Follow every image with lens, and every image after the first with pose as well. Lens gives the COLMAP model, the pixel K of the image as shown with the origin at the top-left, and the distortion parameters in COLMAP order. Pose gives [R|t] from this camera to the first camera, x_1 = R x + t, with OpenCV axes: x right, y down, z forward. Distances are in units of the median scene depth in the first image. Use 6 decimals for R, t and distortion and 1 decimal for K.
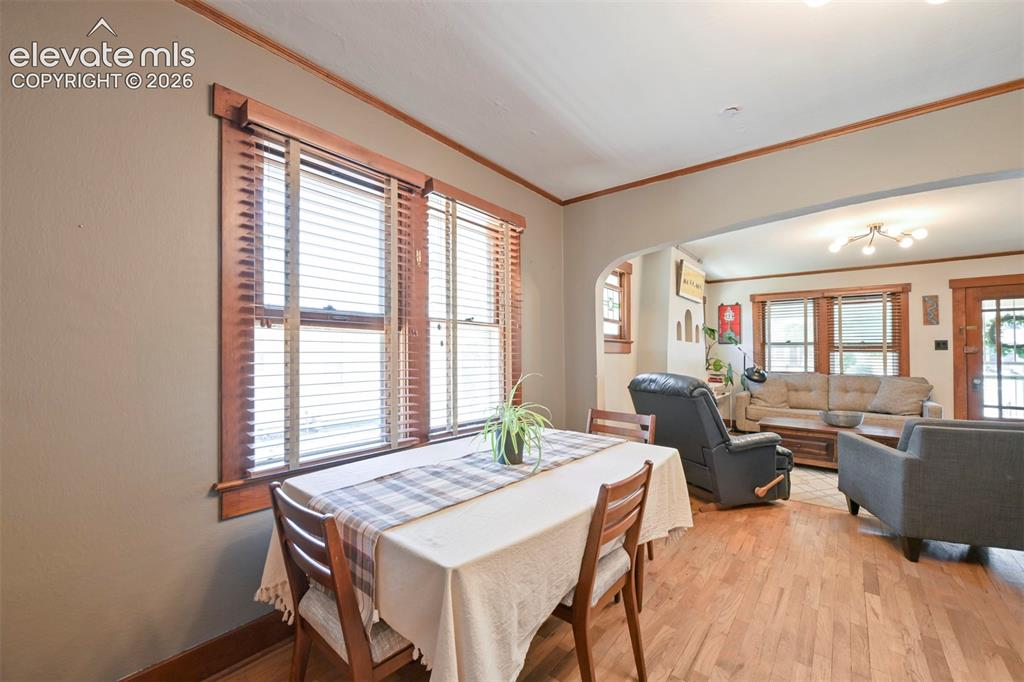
lens RADIAL K [[402.9, 0, 494.6], [0, 402.9, 349.0], [0, 0, 1]] dist [-0.001826, 0.001006]
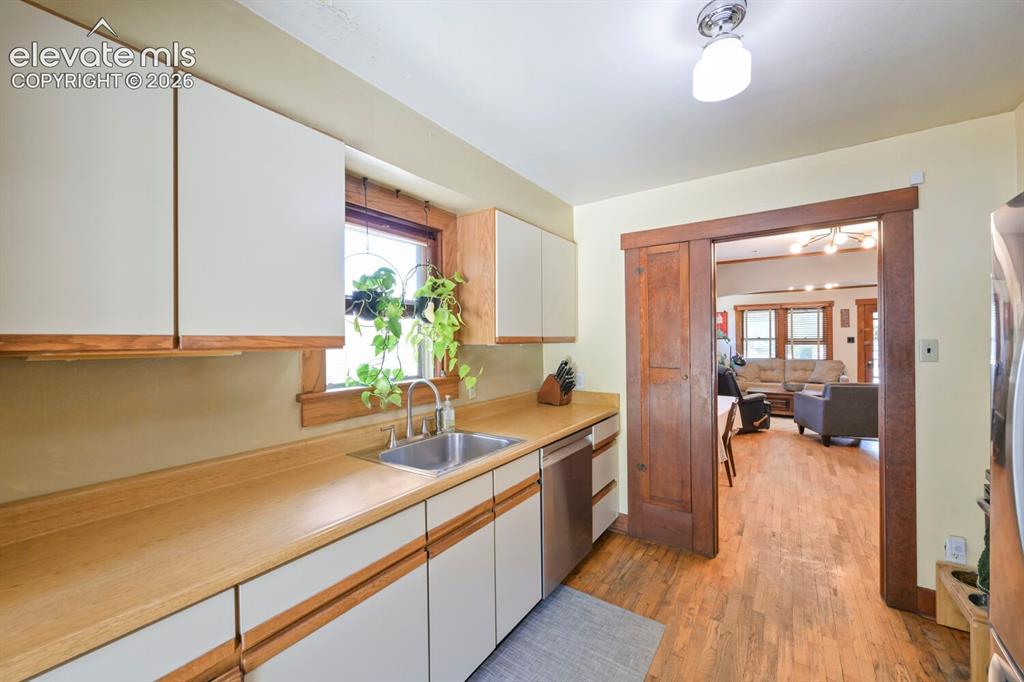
lens RADIAL K [[402.9, 0, 494.9], [0, 402.9, 345.9], [0, 0, 1]] dist [-0.001826, 0.001006]
pose [[0.996068, -0.020113, 0.086281, -0.427610], [0.017634, 0.999412, 0.029393, -0.056082], [-0.086821, -0.027756, 0.995837, -0.459088]]
